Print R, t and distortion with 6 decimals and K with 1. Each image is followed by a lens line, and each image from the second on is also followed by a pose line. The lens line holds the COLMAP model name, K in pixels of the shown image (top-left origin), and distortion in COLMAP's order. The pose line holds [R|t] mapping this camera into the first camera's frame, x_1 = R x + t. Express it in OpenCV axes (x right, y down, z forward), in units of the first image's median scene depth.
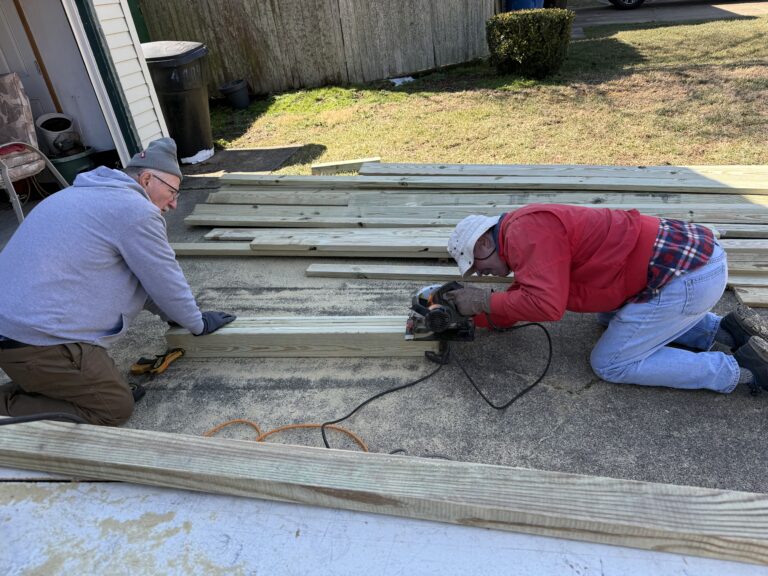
lens RADIAL K [[531.4, 0, 397.7], [0, 531.4, 302.9], [0, 0, 1]] dist [-0.002492, -0.006340]
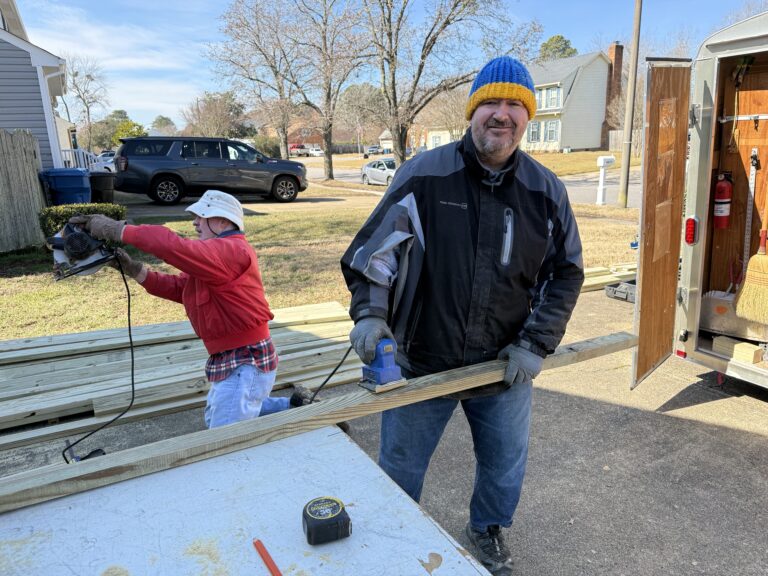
lens RADIAL K [[531.4, 0, 382.1], [0, 531.4, 290.9], [0, 0, 1]] dist [-0.002492, -0.006340]
pose [[0.735396, -0.075728, 0.673393, -0.052088], [0.298483, 0.928340, -0.221567, 0.045868], [-0.608360, 0.363936, 0.705301, -0.093315]]
